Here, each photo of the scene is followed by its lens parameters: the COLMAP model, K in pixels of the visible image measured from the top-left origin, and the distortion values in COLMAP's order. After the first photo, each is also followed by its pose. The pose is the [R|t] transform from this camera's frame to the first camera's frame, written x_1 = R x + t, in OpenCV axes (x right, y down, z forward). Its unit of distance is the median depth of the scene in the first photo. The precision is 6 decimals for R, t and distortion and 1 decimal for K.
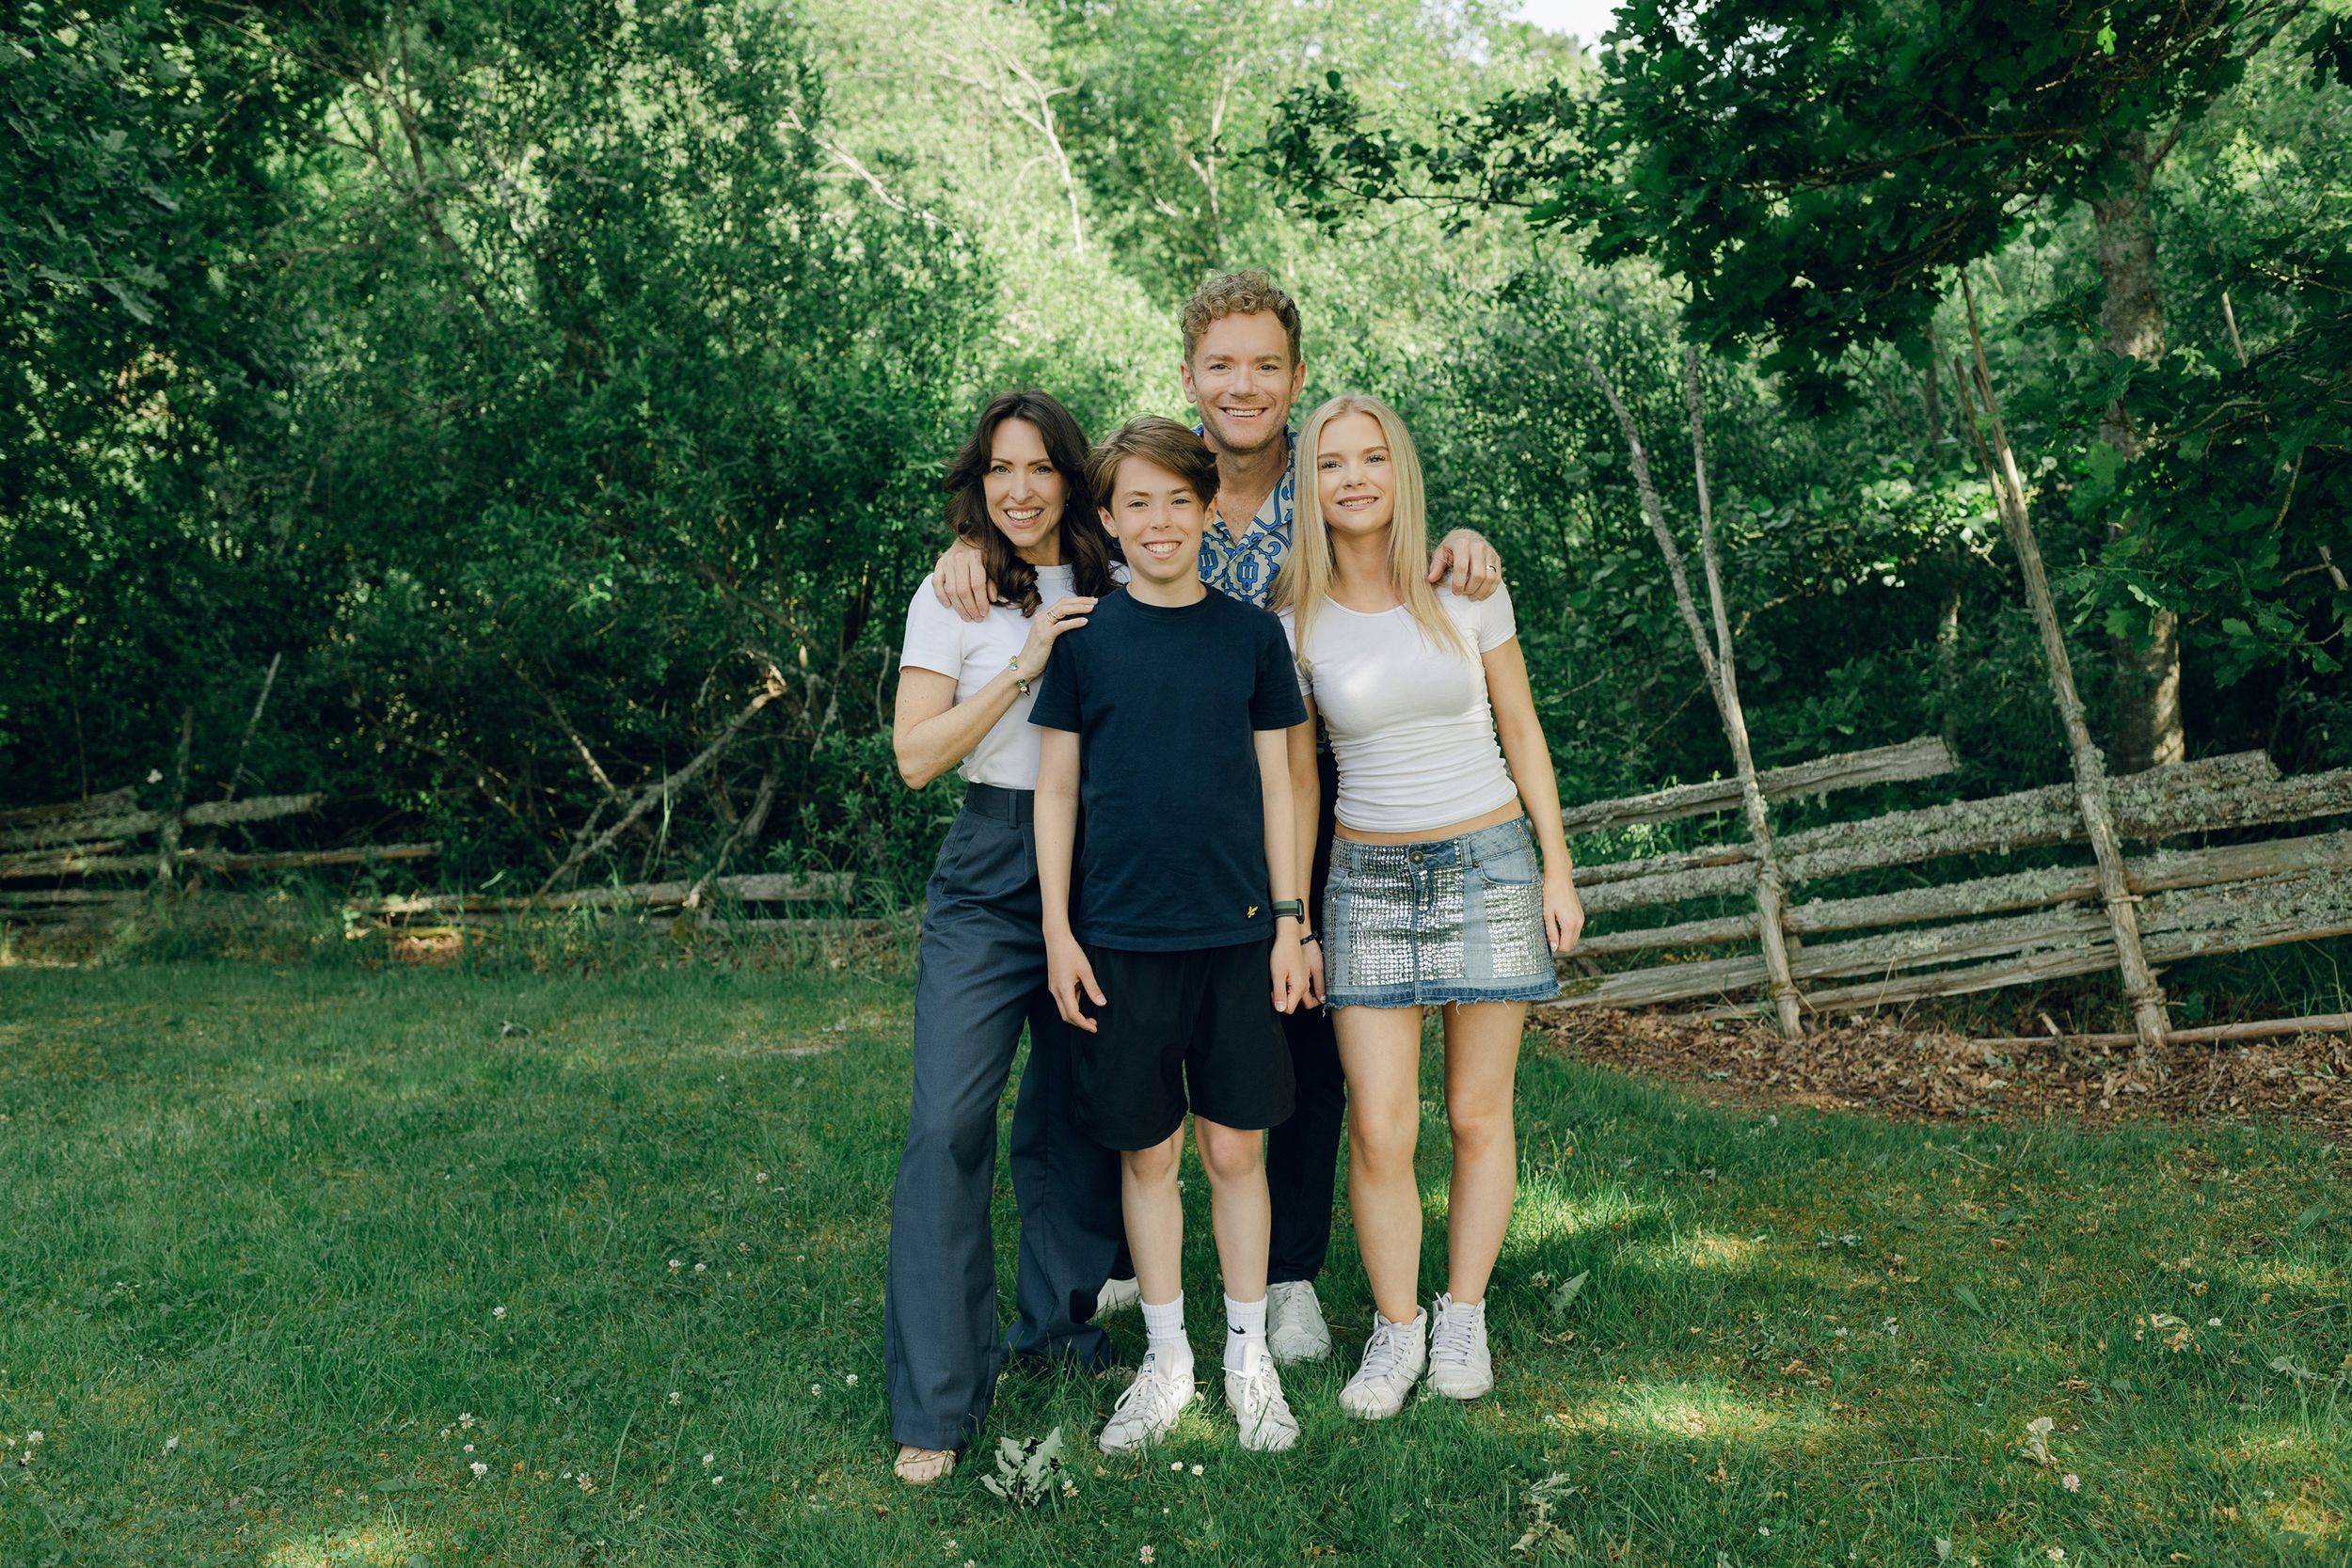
lens RADIAL K [[2243.4, 0, 1178.3], [0, 2243.4, 772.7], [0, 0, 1]] dist [0.009371, -0.016650]
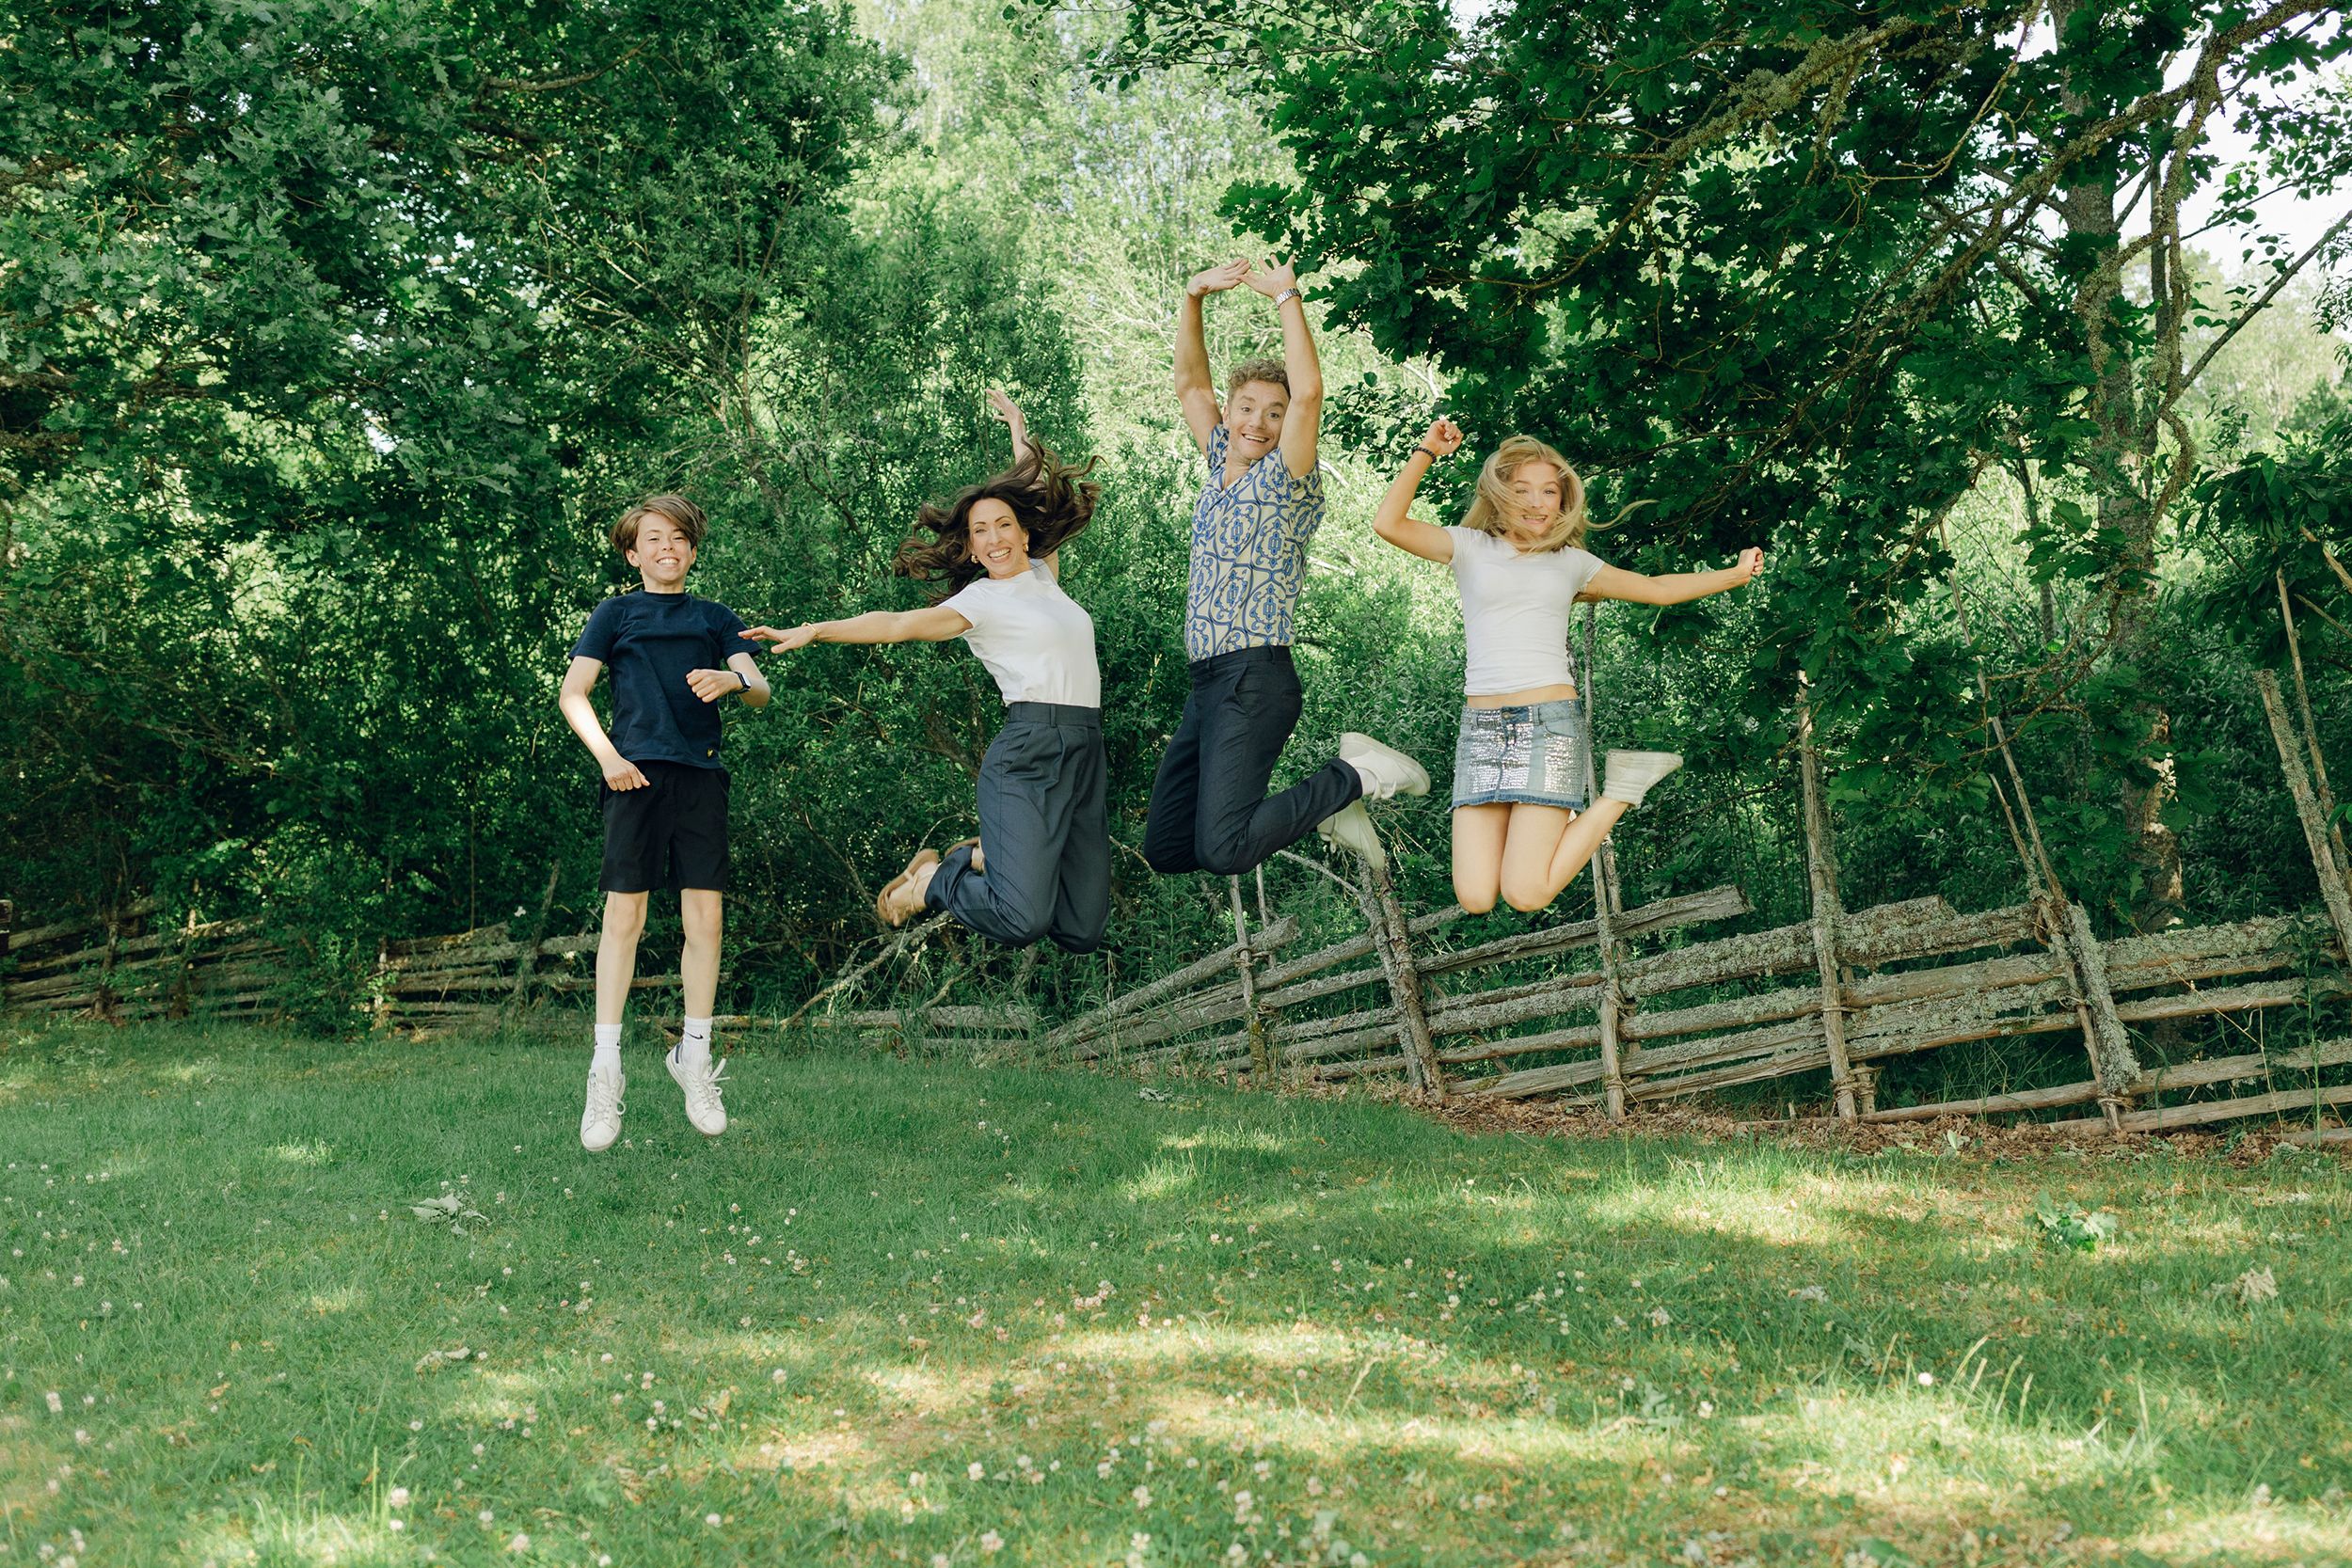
lens RADIAL K [[2503.4, 0, 1275.8], [0, 2503.4, 666.9], [0, 0, 1]] dist [0.019762, 0.000002]
pose [[0.979701, 0.017560, -0.199692, 0.372159], [-0.047519, 0.988107, -0.146243, 0.083619], [0.194749, 0.152763, 0.968884, -0.457392]]
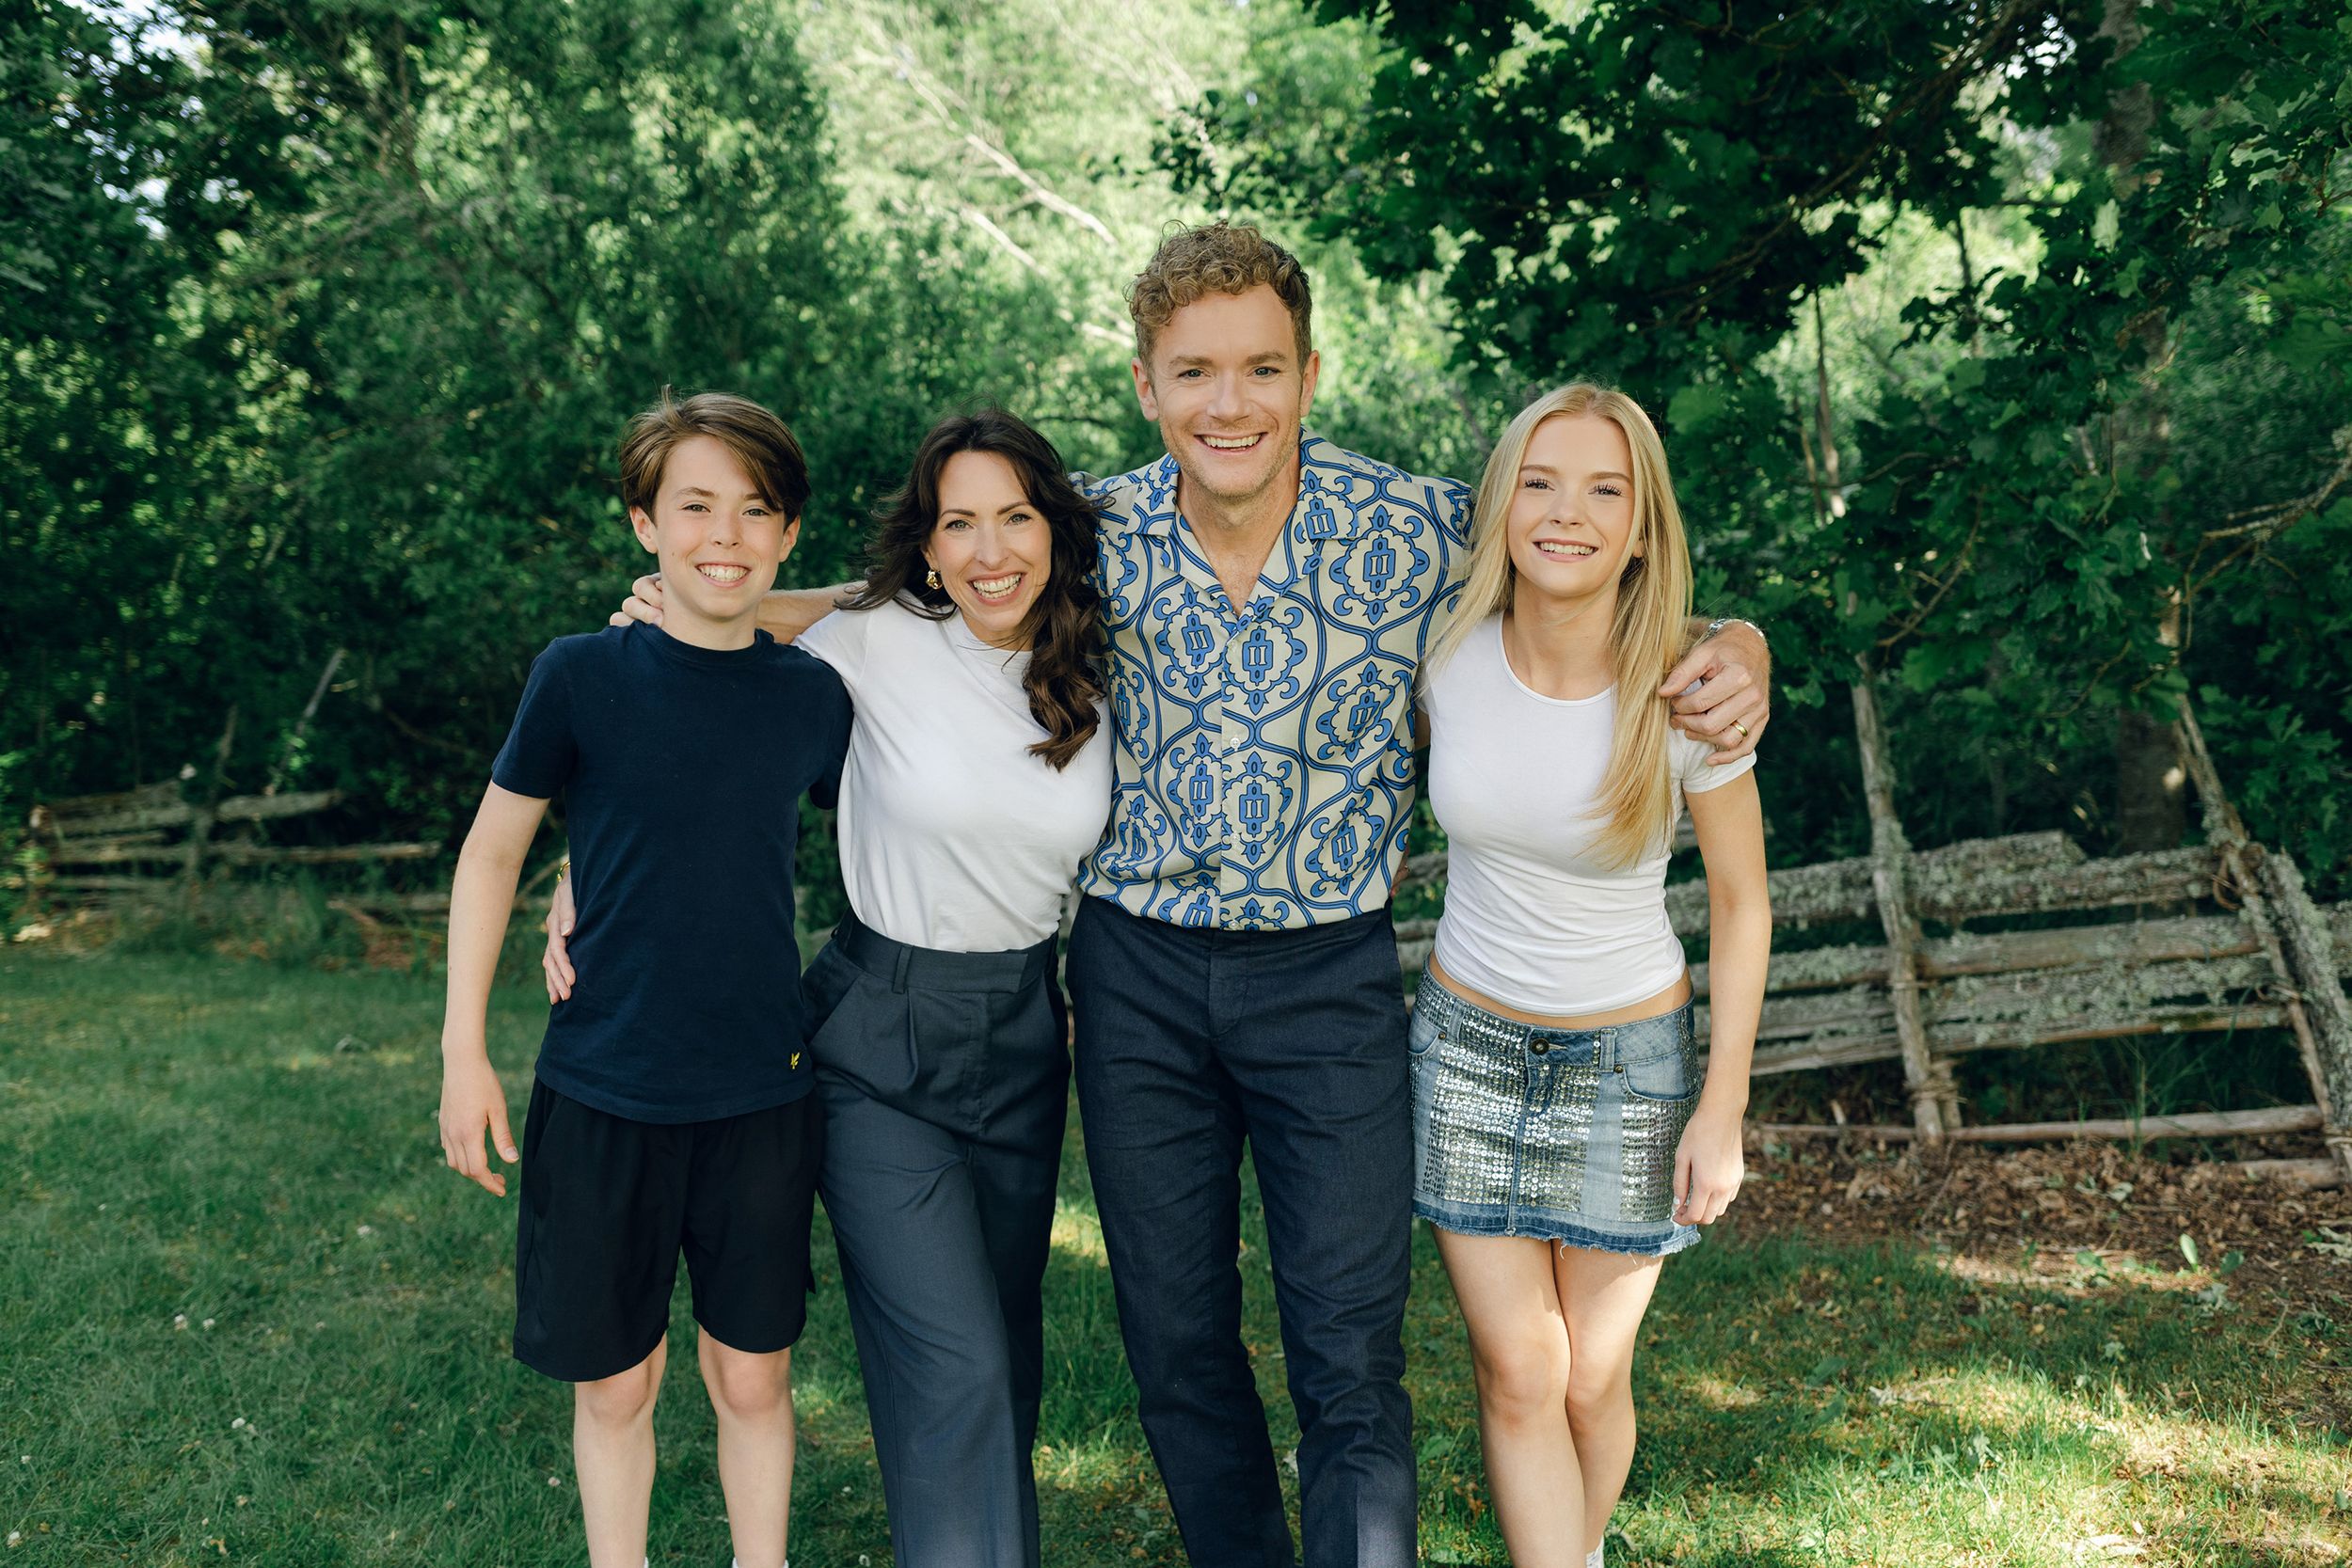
lens RADIAL K [[2248.9, 0, 1172.0], [0, 2248.9, 773.8], [0, 0, 1]] dist [-0.005947, 0.006860]
pose [[0.991220, 0.024686, -0.129895, 0.225227], [-0.023336, 0.999657, 0.011910, -0.033717], [0.130145, -0.008774, 0.991456, 0.032337]]
